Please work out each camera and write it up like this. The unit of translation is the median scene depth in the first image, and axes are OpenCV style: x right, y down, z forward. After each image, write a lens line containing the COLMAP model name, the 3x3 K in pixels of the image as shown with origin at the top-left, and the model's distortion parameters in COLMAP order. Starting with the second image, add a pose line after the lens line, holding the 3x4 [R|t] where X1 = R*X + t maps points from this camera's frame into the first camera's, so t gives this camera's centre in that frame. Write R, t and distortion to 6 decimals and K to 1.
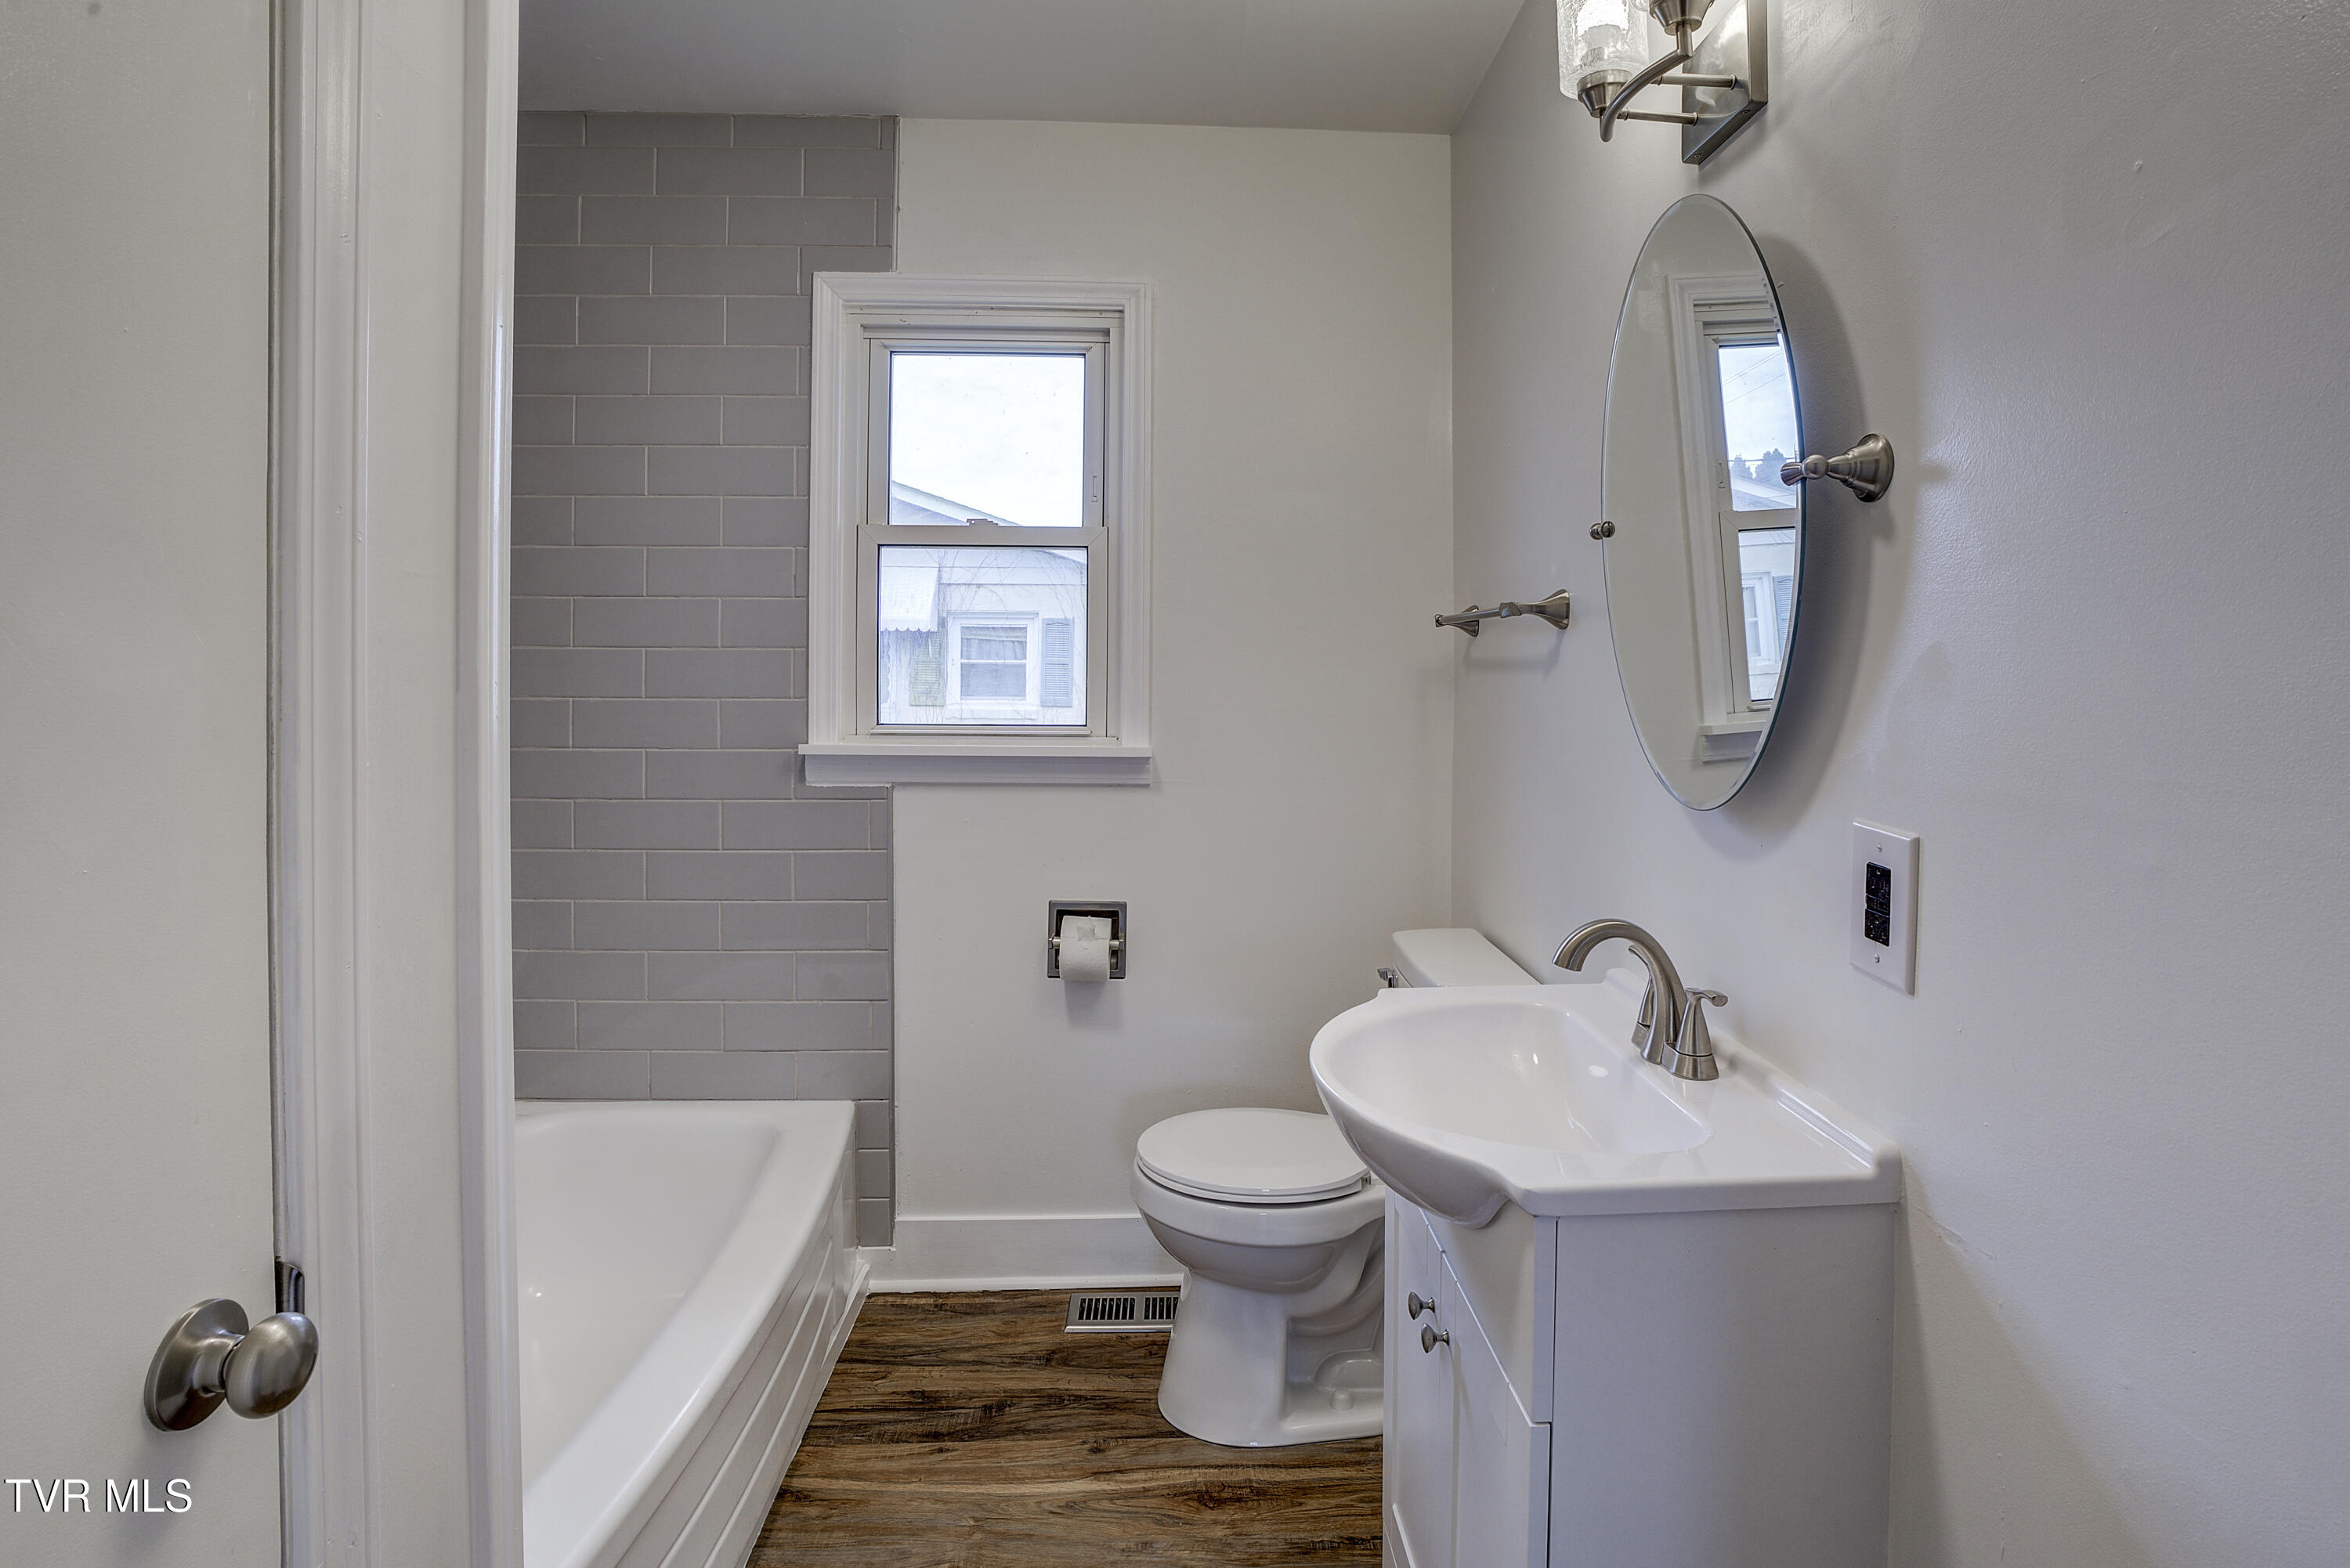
lens RADIAL K [[1174.1, 0, 1178.9], [0, 1174.1, 739.2], [0, 0, 1]] dist [-0.056978, 0.024252]
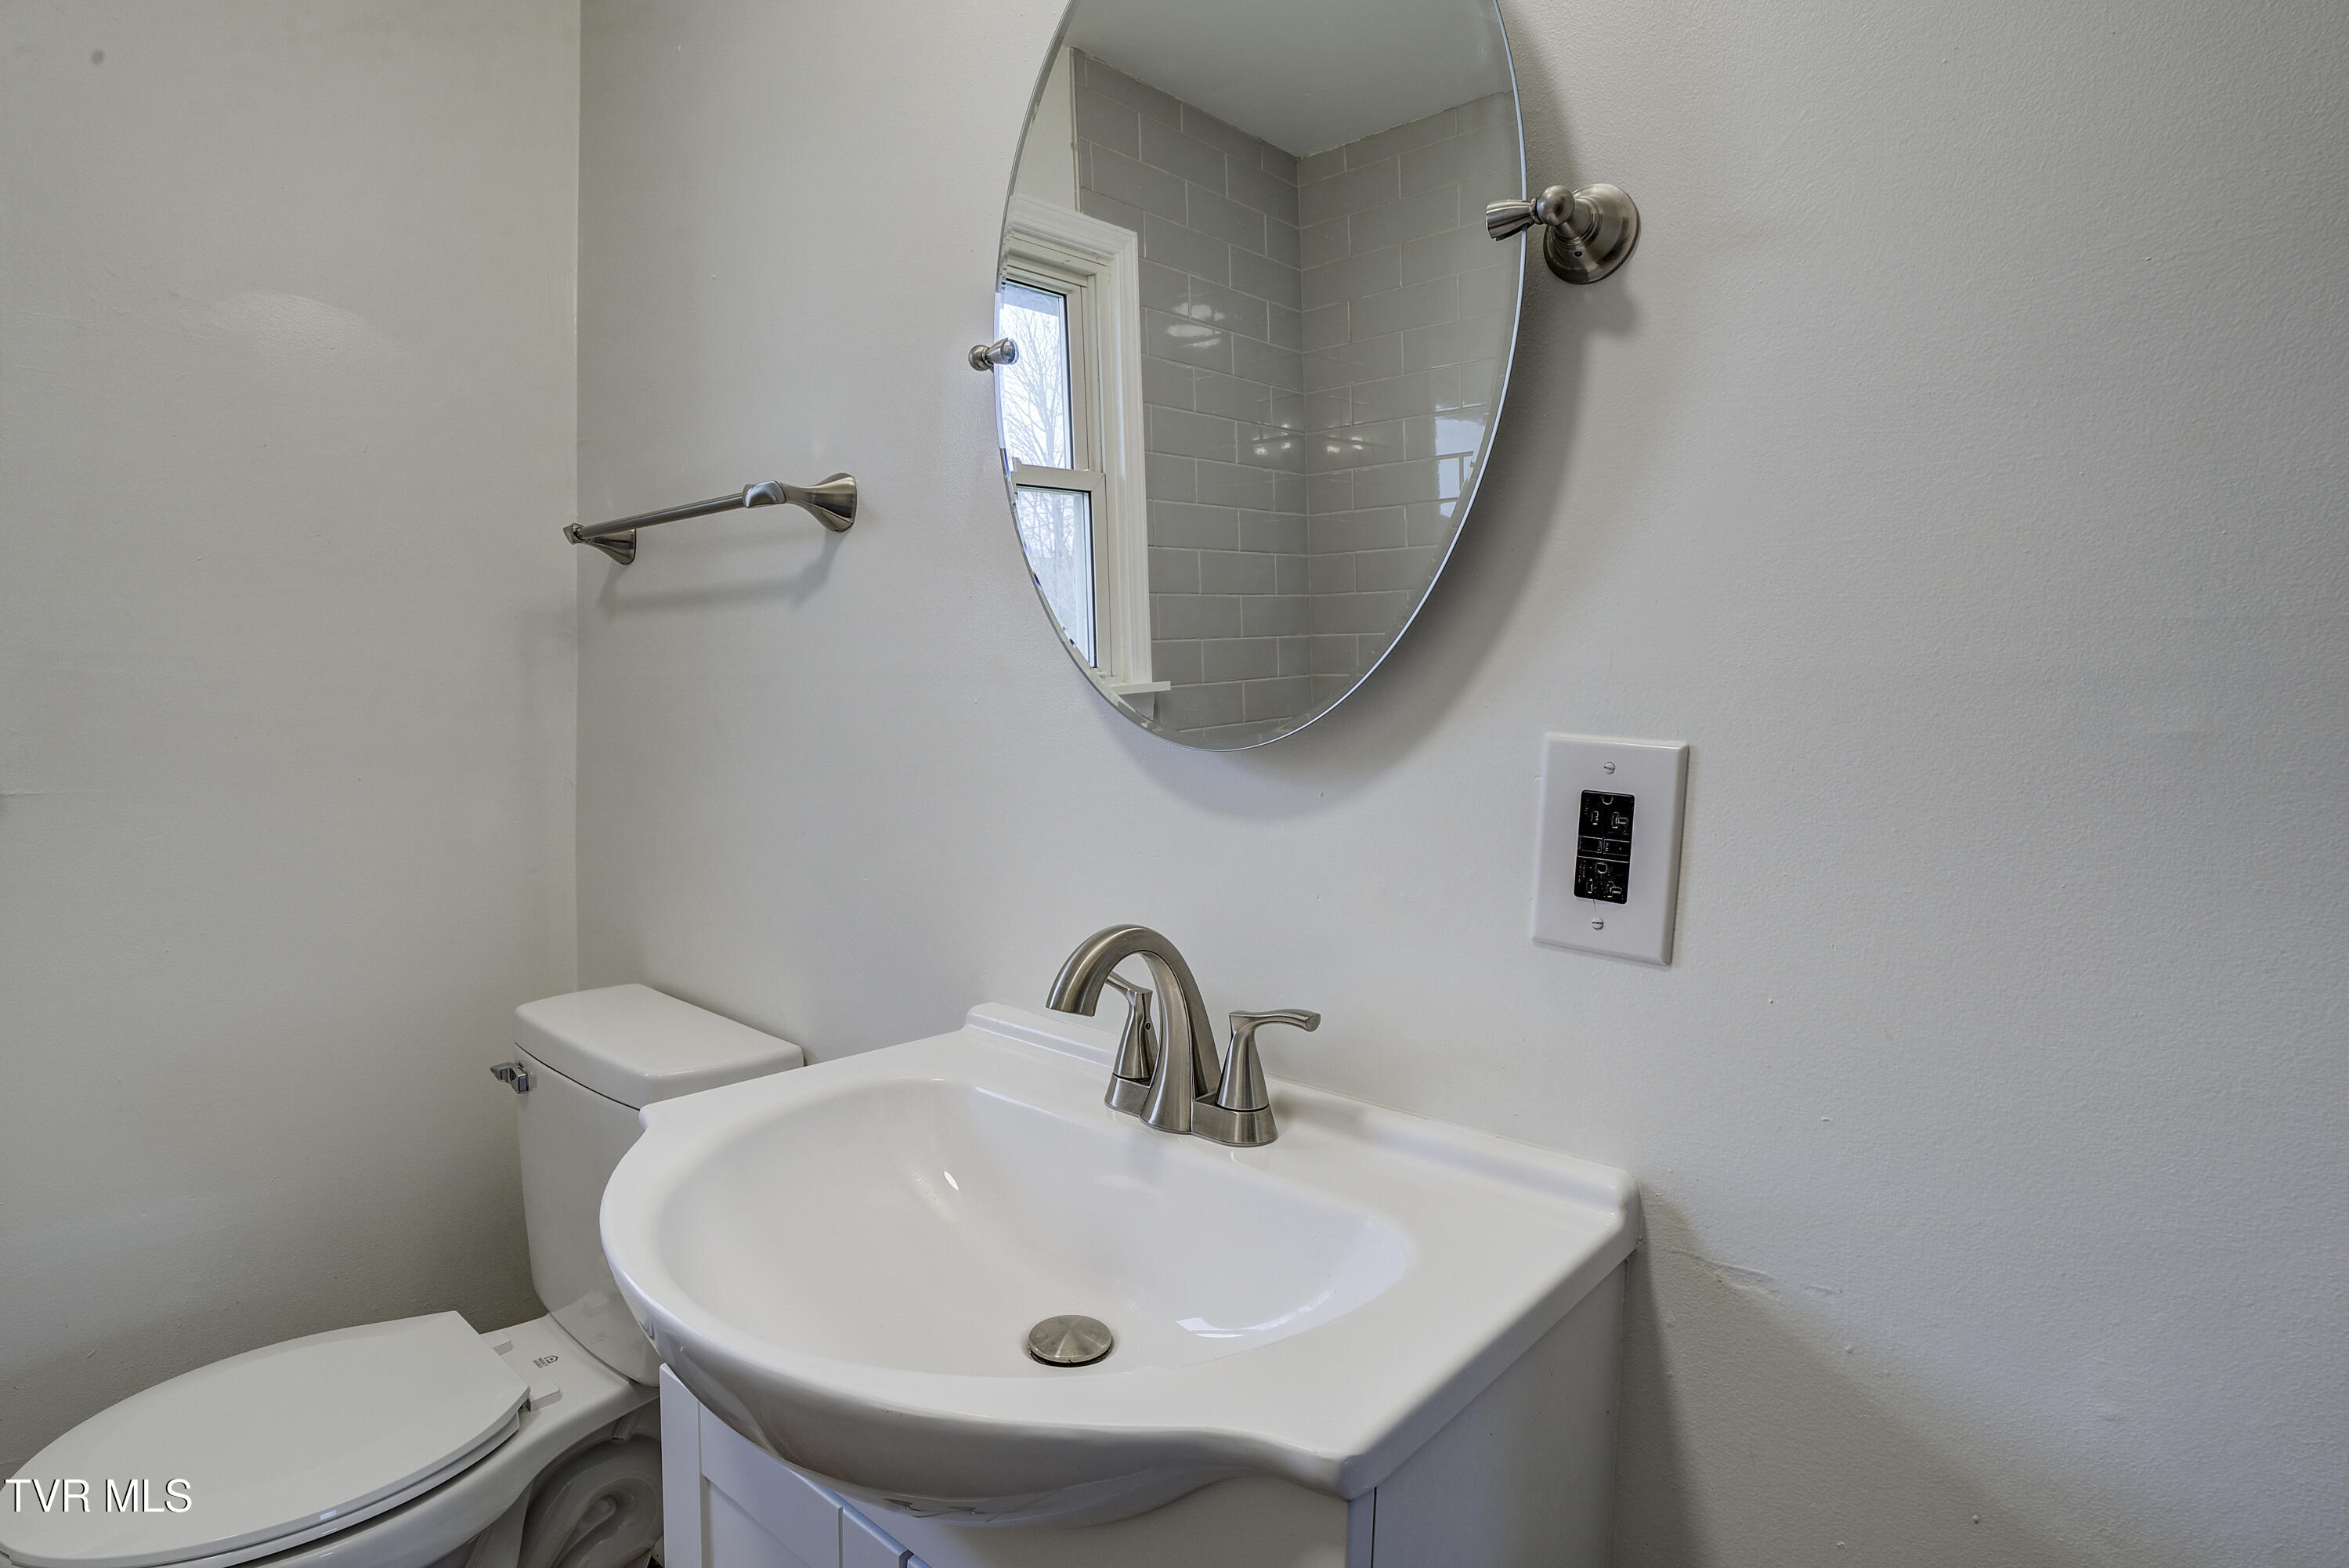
lens RADIAL K [[1169.5, 0, 1174.5], [0, 1169.5, 784.0], [0, 0, 1]] dist [-0.038958, 0.000833]
pose [[0.666726, -0.035284, 0.744468, -0.104951], [0.023841, 0.999377, 0.026014, 0.074838], [-0.744922, 0.000404, 0.667152, 0.684228]]
